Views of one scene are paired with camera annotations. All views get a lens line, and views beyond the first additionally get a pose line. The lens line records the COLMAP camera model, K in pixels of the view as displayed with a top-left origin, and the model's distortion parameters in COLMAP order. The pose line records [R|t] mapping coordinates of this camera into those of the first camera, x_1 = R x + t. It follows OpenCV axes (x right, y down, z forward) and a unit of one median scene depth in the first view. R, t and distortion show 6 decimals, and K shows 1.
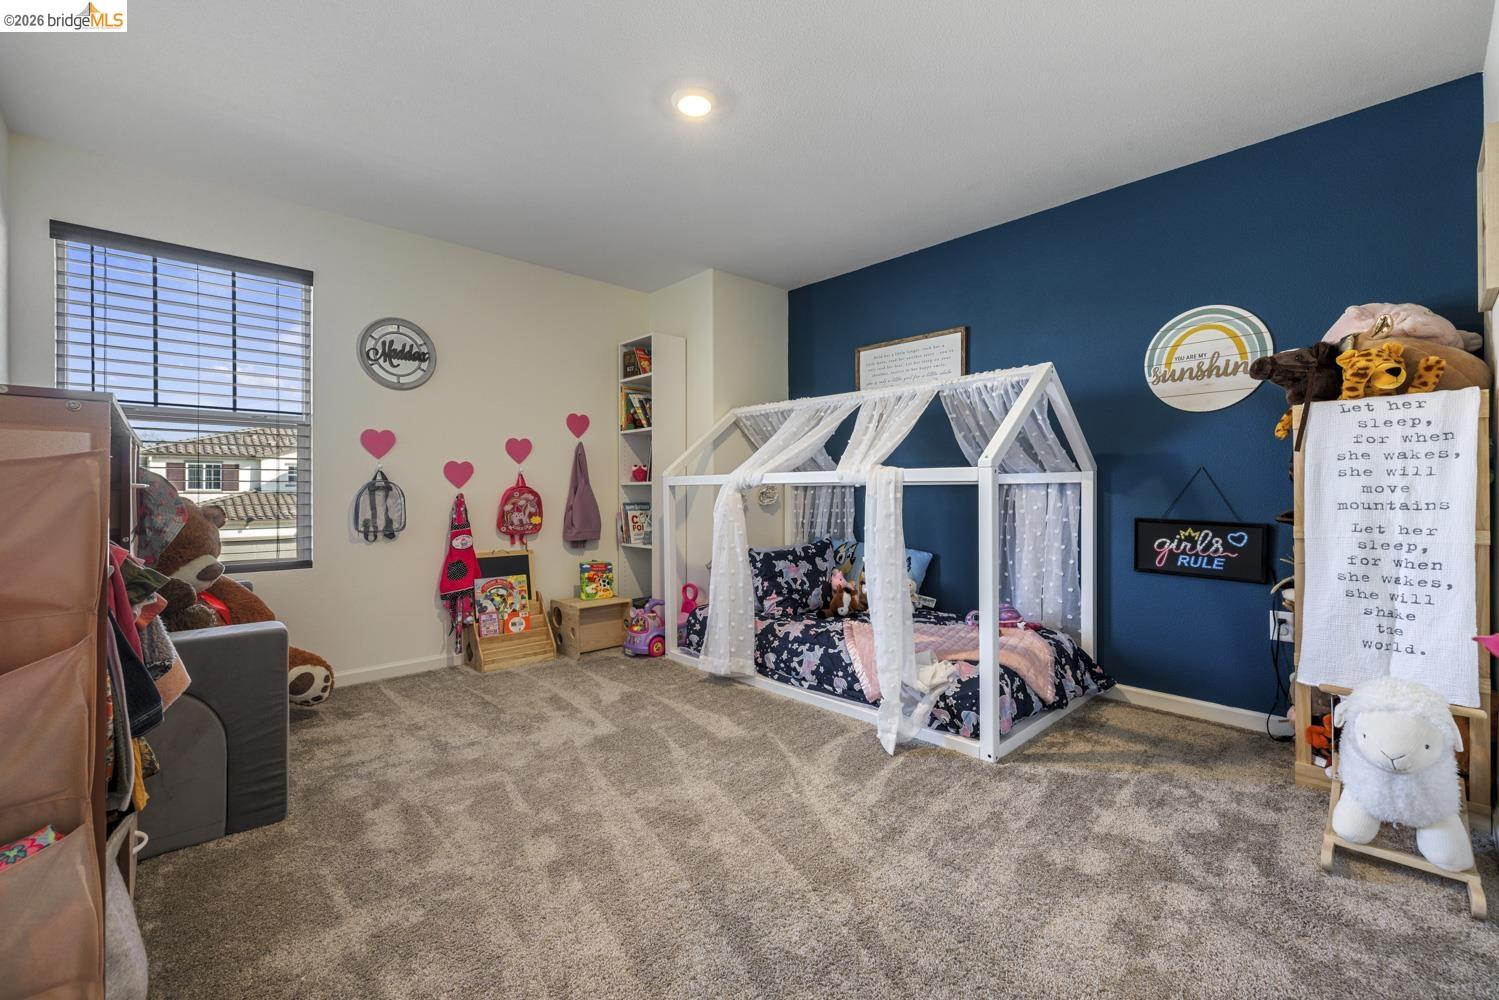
lens RADIAL K [[630.1, 0, 746.9], [0, 630.1, 488.3], [0, 0, 1]] dist [0.000304, -0.000246]
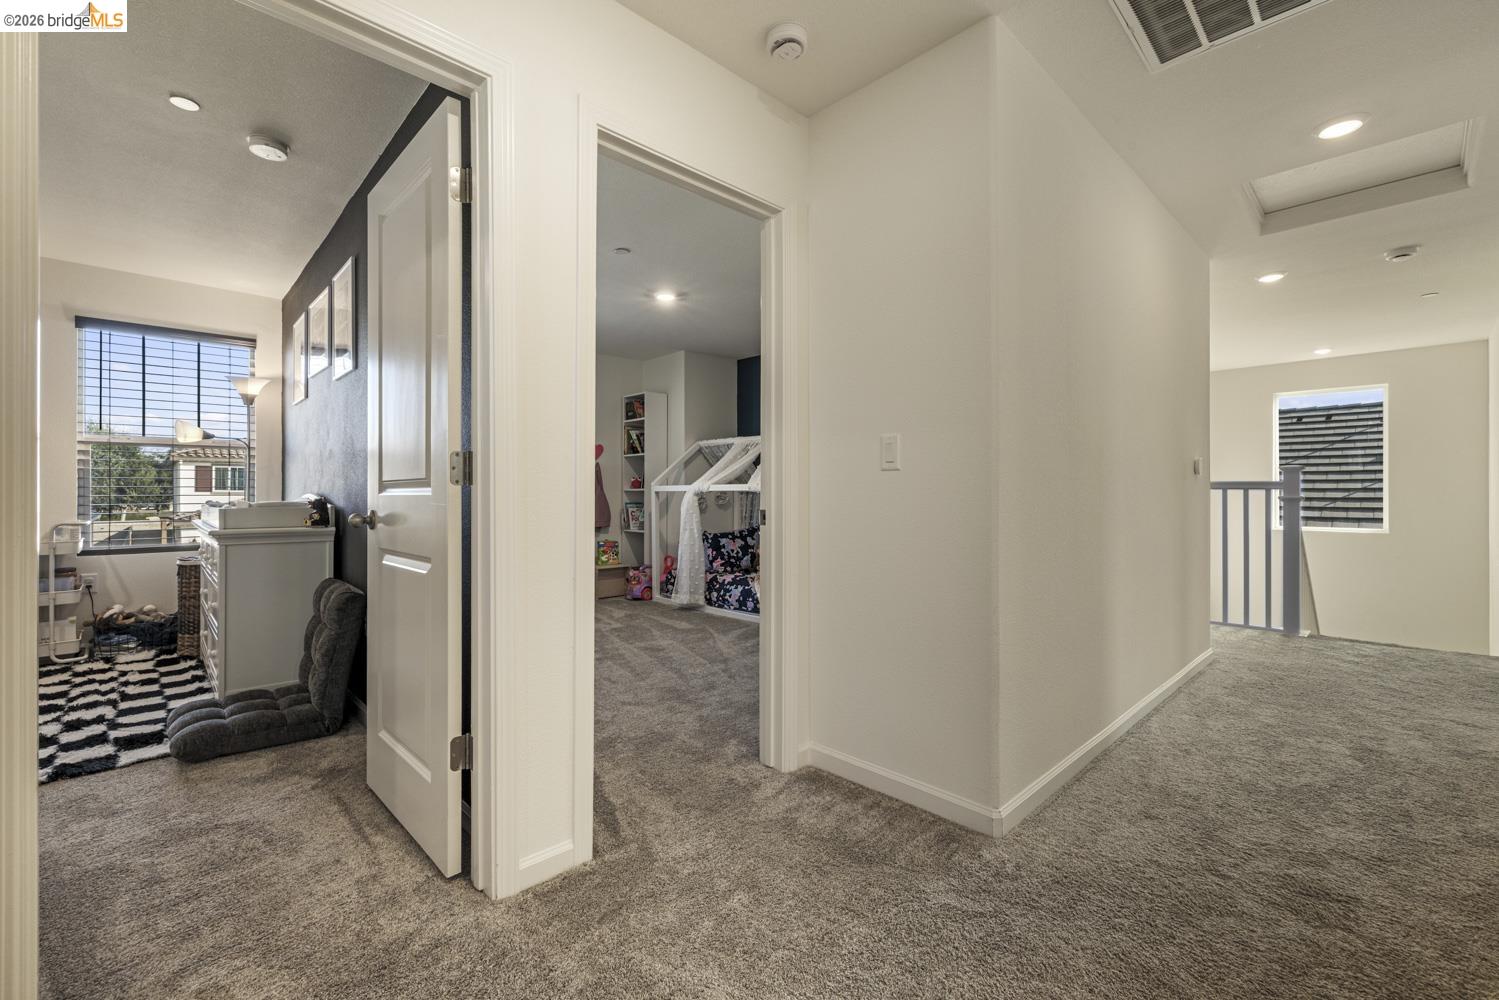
lens RADIAL K [[630.1, 0, 746.9], [0, 630.1, 488.3], [0, 0, 1]] dist [0.000304, -0.000246]
pose [[0.999967, 0.003445, 0.007368, 0.097616], [-0.003413, 0.999984, -0.004413, -0.006503], [-0.007383, 0.004388, 0.999963, -0.595974]]
